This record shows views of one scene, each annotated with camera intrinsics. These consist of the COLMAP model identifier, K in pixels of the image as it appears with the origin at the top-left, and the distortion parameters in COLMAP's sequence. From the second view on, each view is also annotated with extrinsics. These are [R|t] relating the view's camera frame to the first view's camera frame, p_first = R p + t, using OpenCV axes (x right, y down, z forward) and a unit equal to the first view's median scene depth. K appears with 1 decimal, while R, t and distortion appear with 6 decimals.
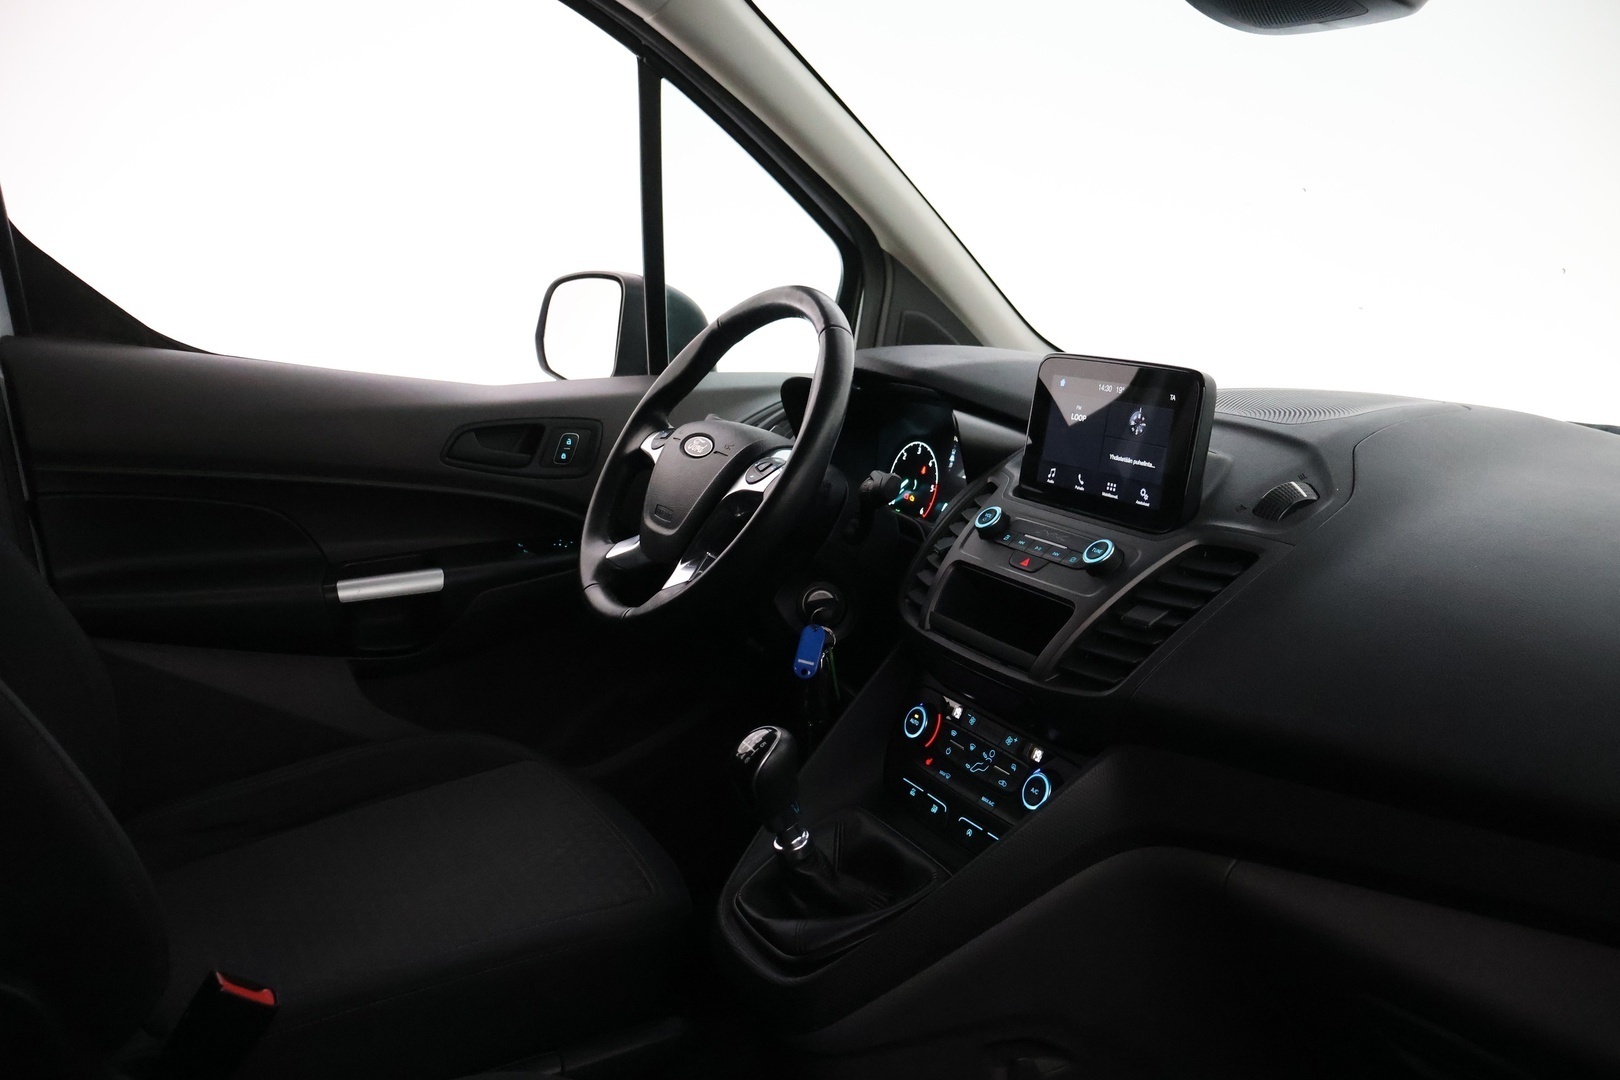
lens RADIAL K [[1360.8, 0, 810.0], [0, 1360.8, 540.0], [0, 0, 1]] dist [-0.003761, 0.007168]
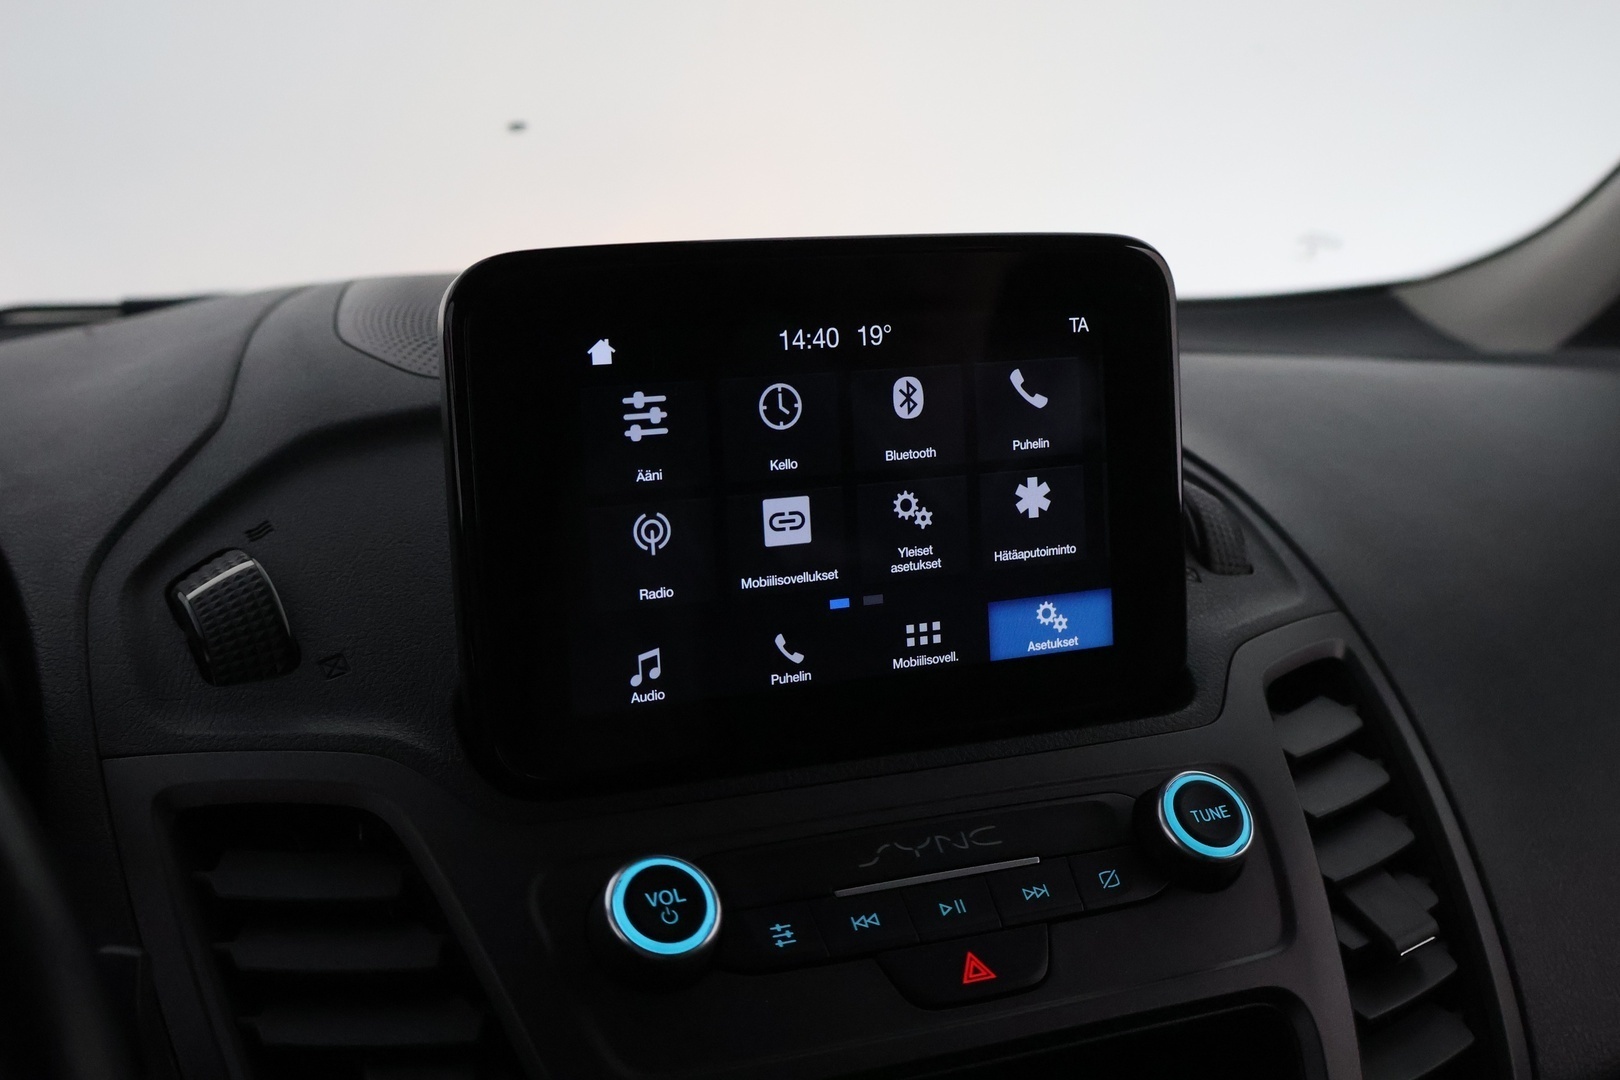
lens RADIAL K [[1947.0, 0, 804.3], [0, 1947.0, 539.3], [0, 0, 1]] dist [0.011517, -0.018186]
pose [[0.070744, -0.244408, 0.967088, -0.220912], [0.200321, 0.953247, 0.226256, -0.170816], [-0.977173, 0.177722, 0.116396, 0.974077]]
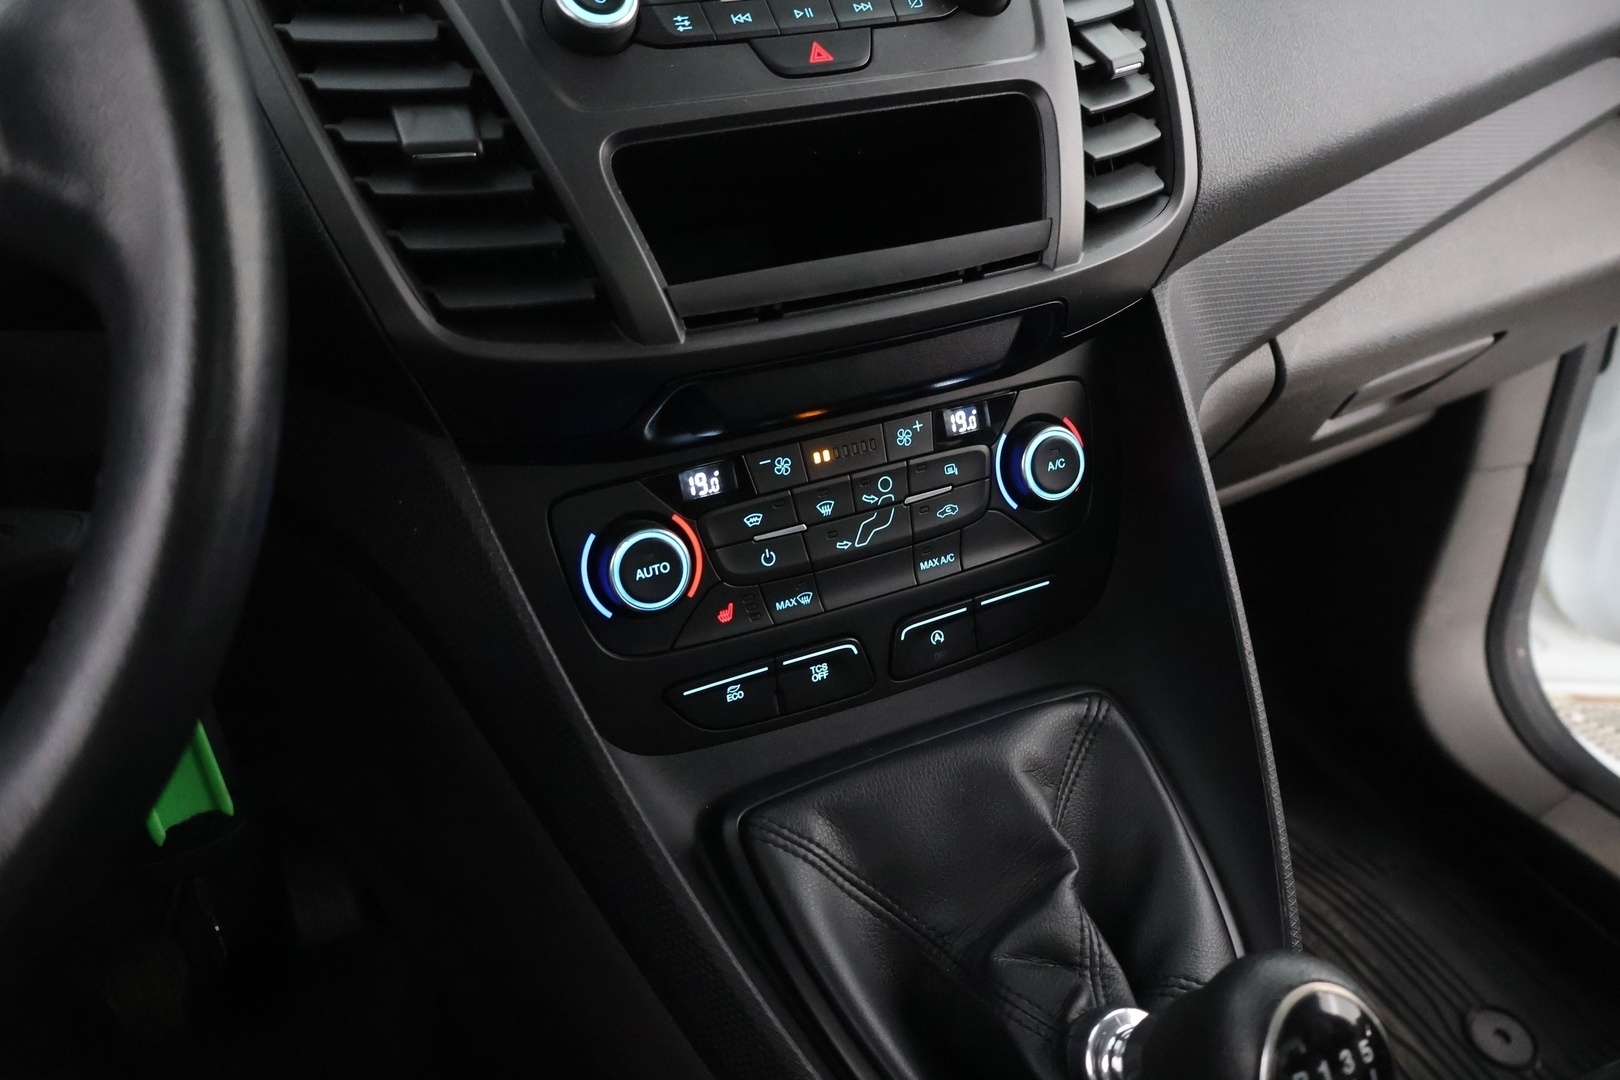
lens RADIAL K [[1360.8, 0, 810.0], [0, 1360.8, 540.0], [0, 0, 1]] dist [-0.003761, 0.007168]
pose [[0.020058, -0.572150, 0.819904, -0.265139], [0.189301, 0.807409, 0.558799, -0.095821], [-0.981714, 0.144000, 0.124503, 0.975299]]
